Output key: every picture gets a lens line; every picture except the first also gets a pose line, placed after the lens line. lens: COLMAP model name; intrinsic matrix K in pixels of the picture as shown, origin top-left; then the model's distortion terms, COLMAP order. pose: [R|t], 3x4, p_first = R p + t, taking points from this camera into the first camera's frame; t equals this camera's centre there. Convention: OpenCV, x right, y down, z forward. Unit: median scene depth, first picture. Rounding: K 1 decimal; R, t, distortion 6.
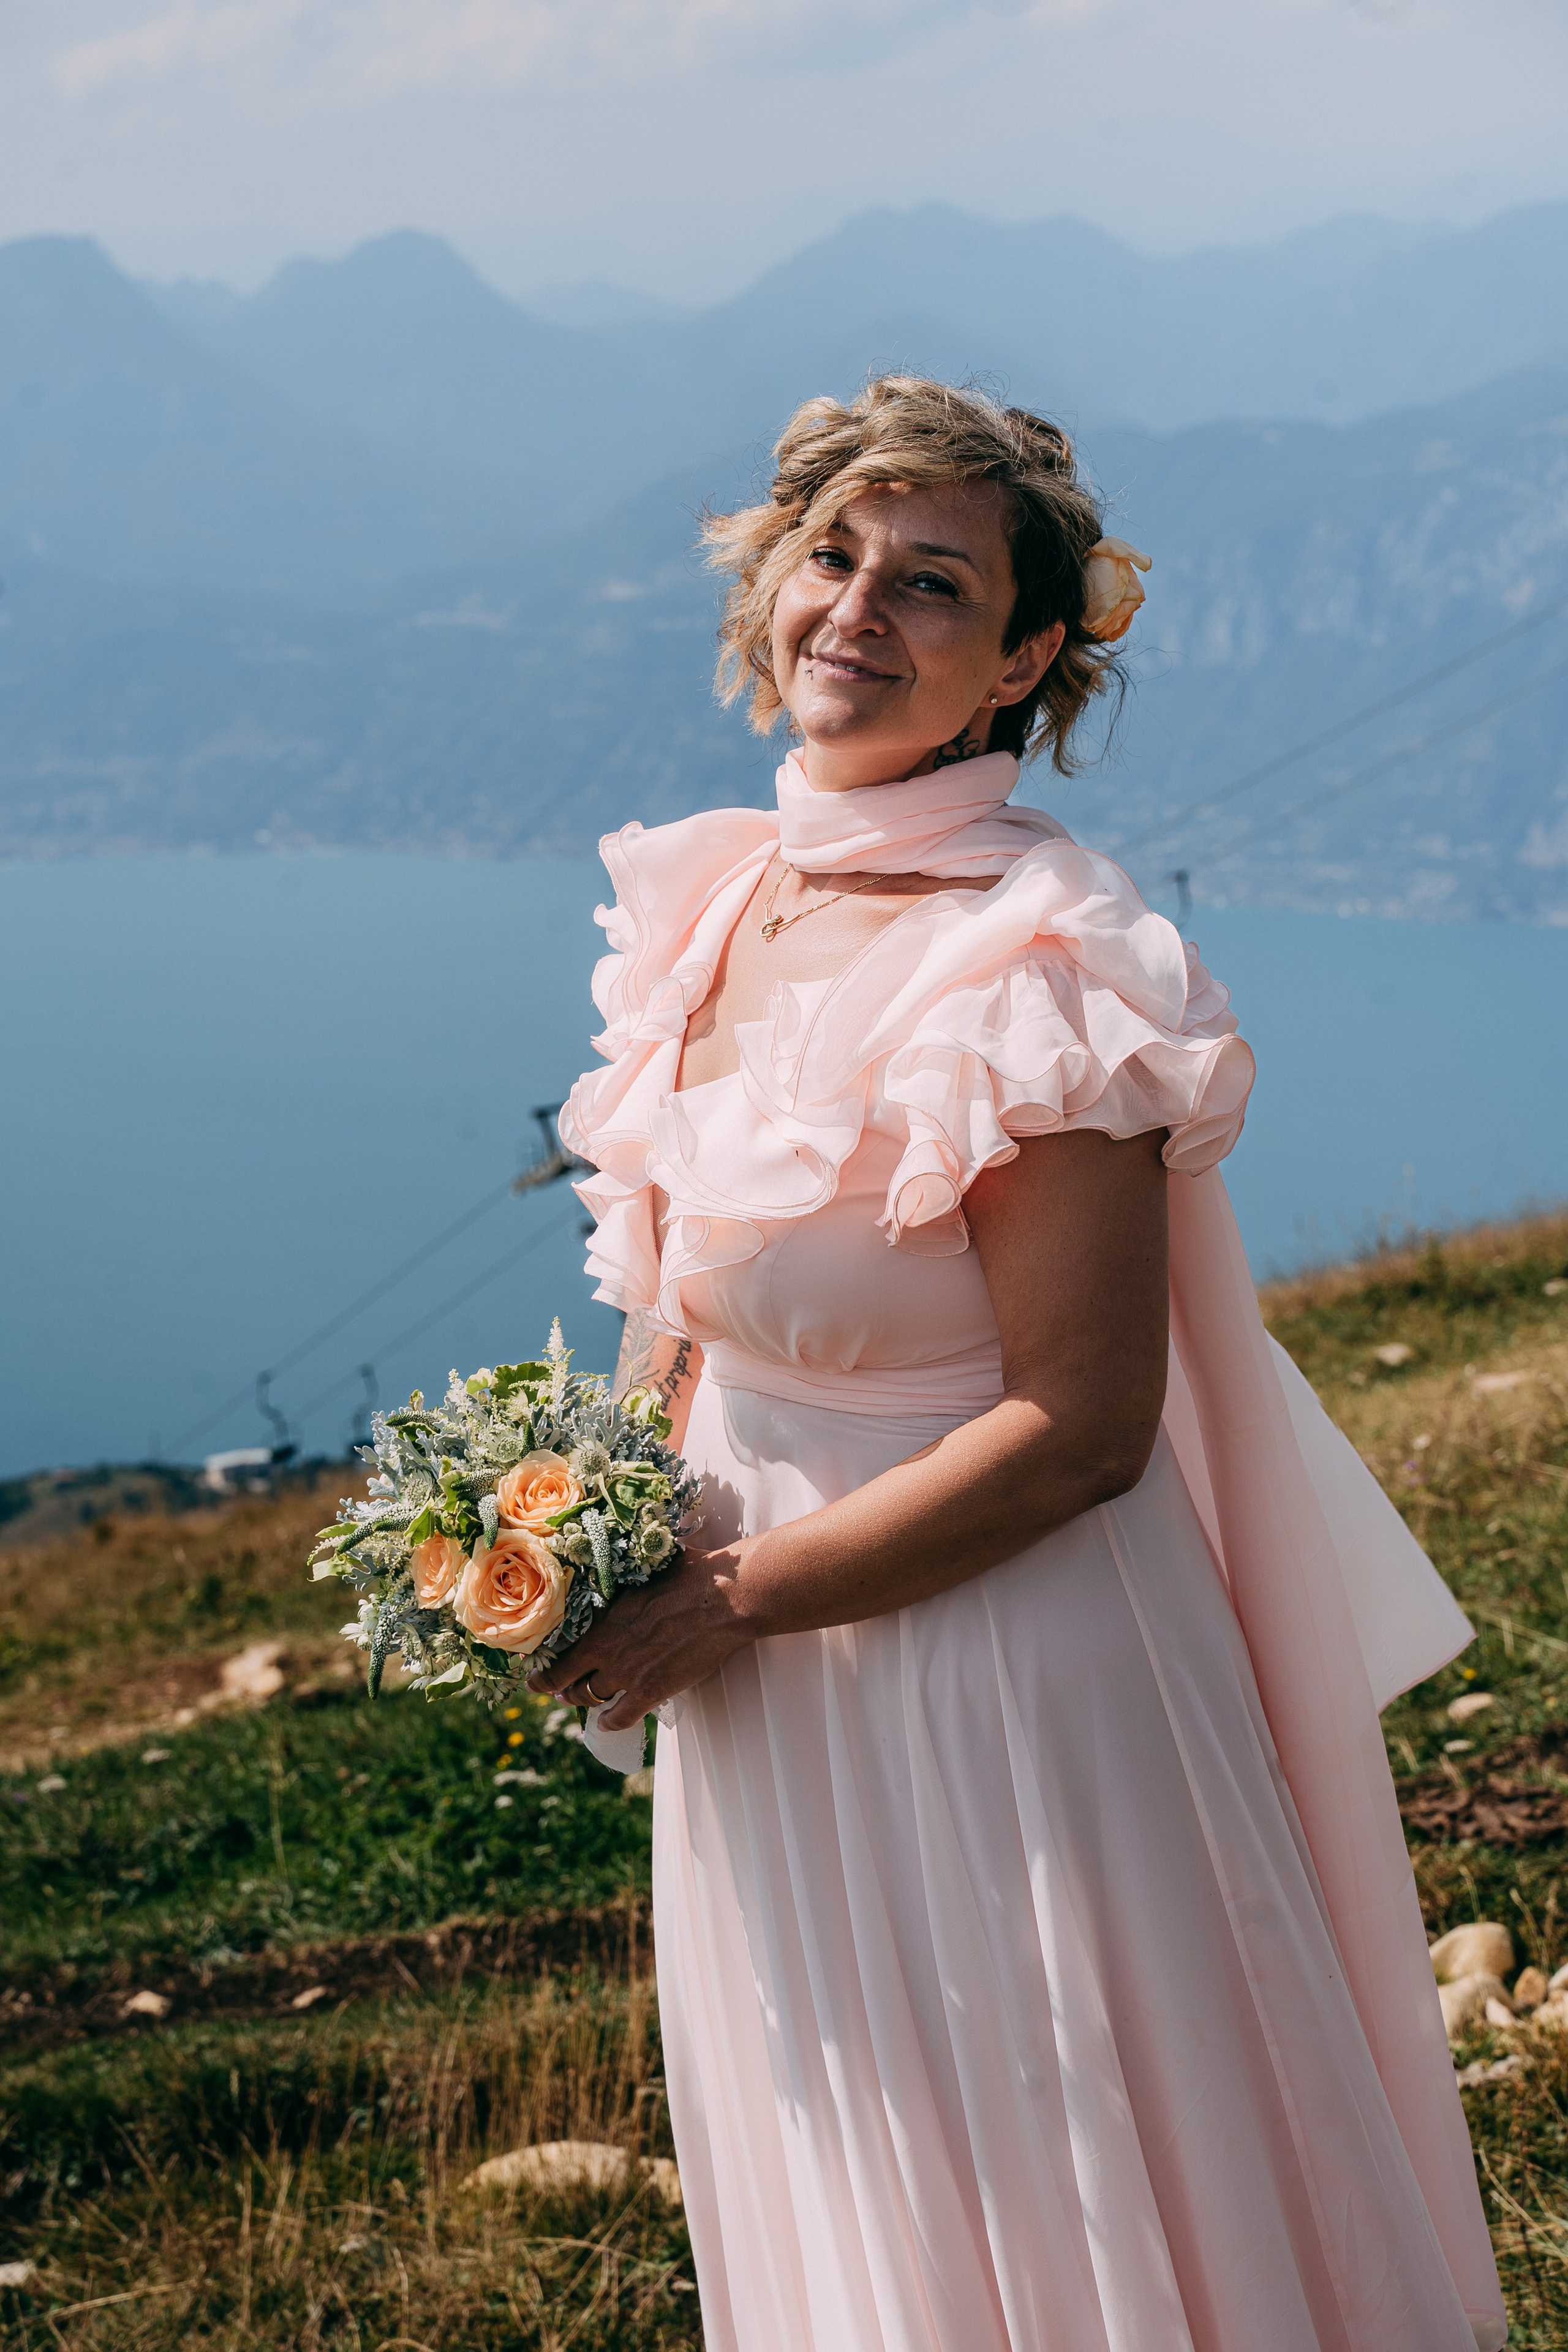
lens RADIAL K [[4819.6, 0, 830.1], [0, 4819.6, 1067.1], [0, 0, 1]] dist [0.413376, -0.045293]
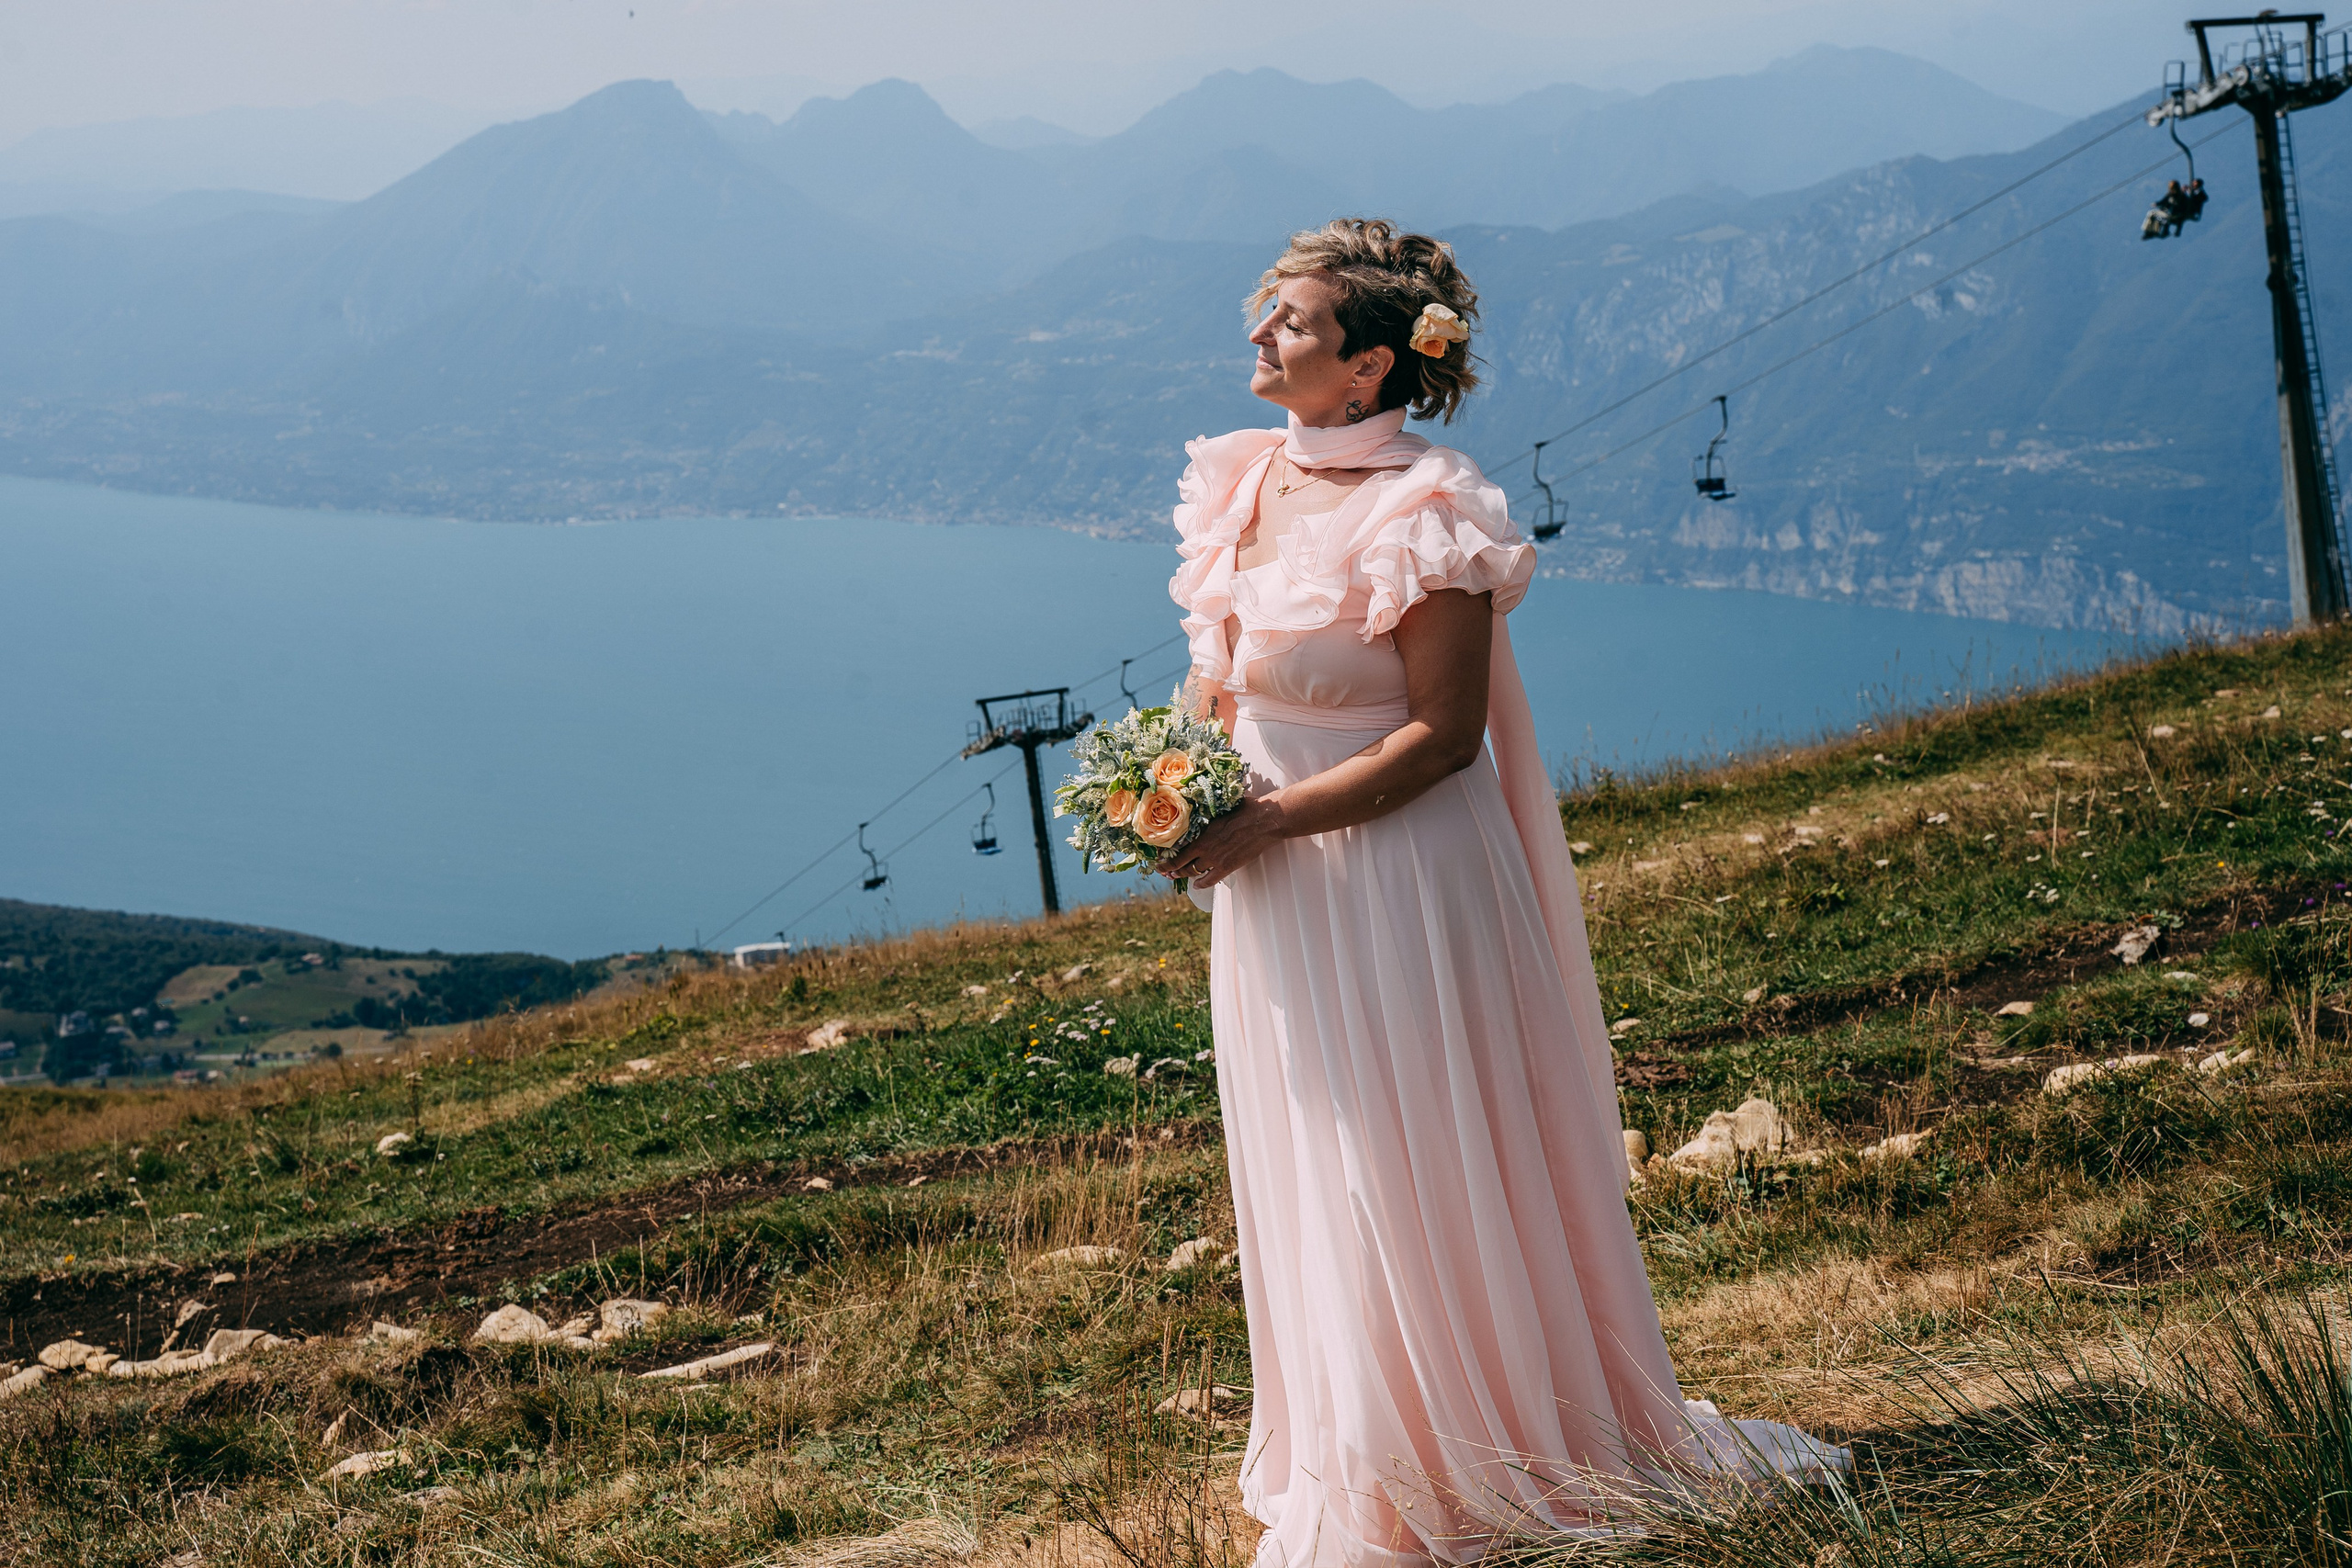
lens RADIAL K [[3442.3, 0, 1176.0], [0, 3442.3, 784.0], [0, 0, 1]] dist [0.100477, 0.124977]
pose [[0.999771, 0.021416, 0.000083, -0.021352], [-0.021409, 0.999319, 0.030043, 0.018366], [0.000561, -0.030038, 0.999549, -0.152846]]
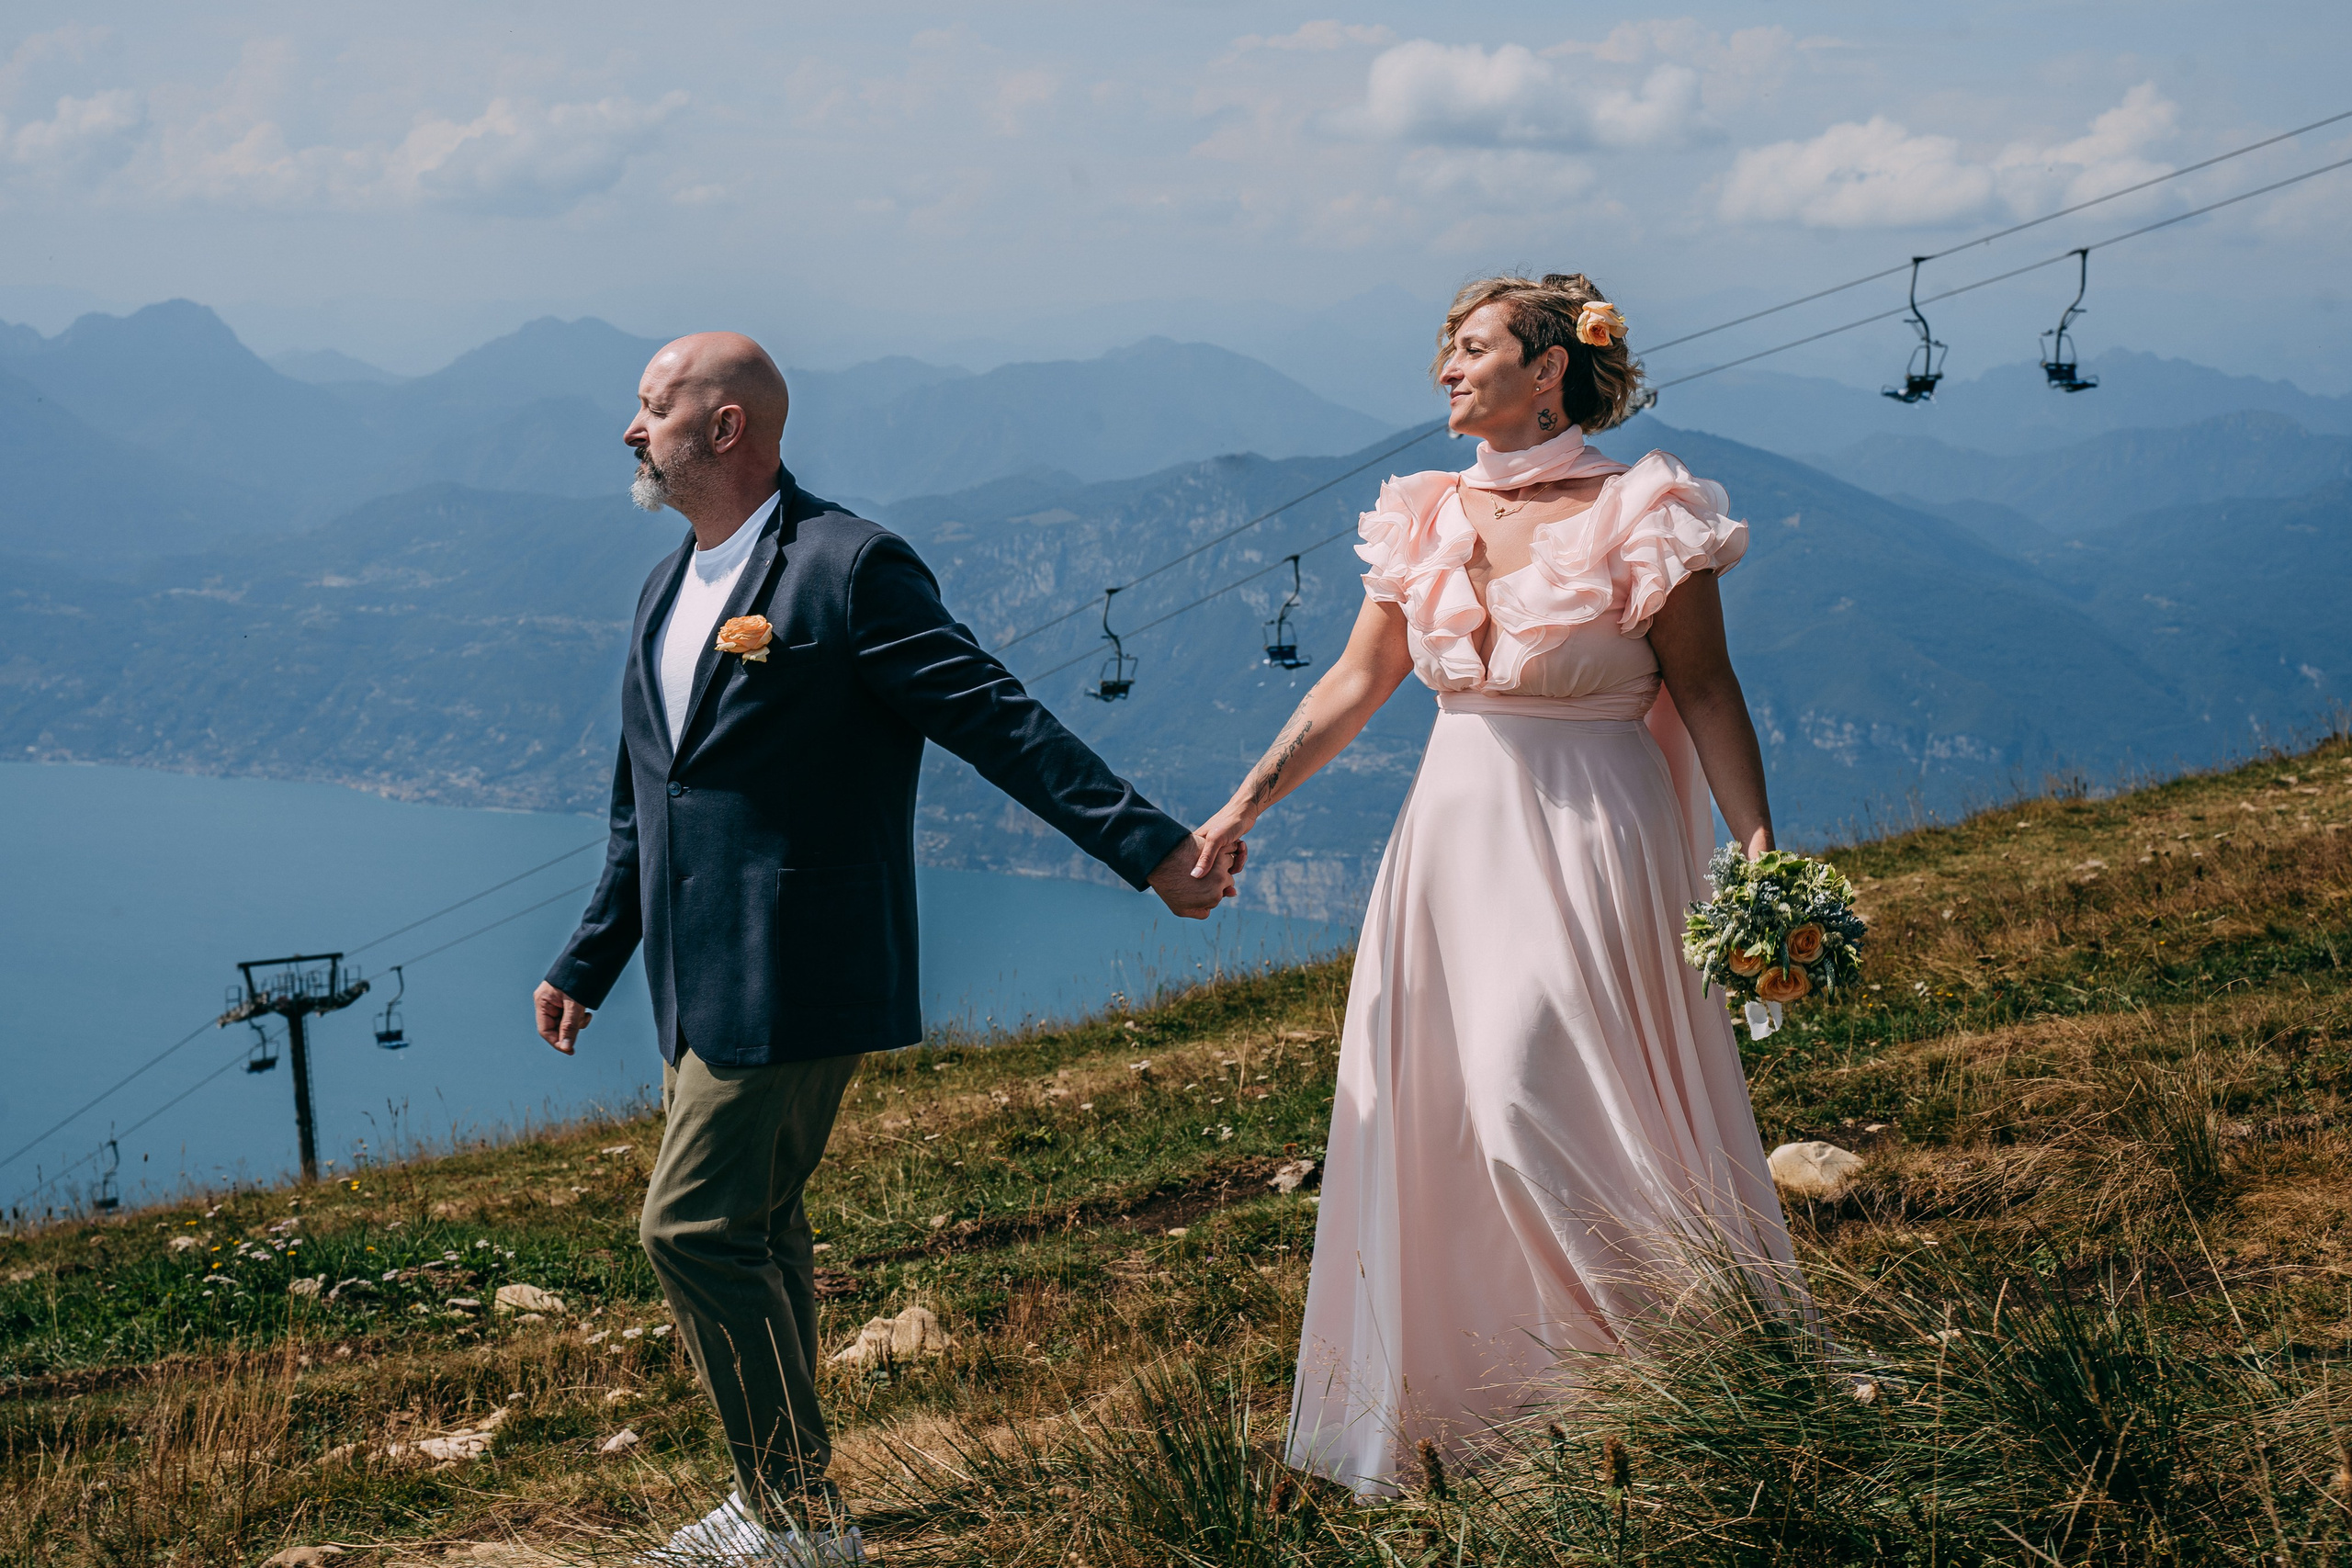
lens RADIAL K [[3601.3, 0, 1176.0], [0, 3601.3, 784.0], [0, 0, 1]] dist [0.110417, 0.273695]
pose [[0.980265, 0.064108, 0.187002, 0.010480], [-0.054148, 0.996853, -0.057894, 0.036693], [-0.190125, 0.046626, 0.980652, -0.249229]]
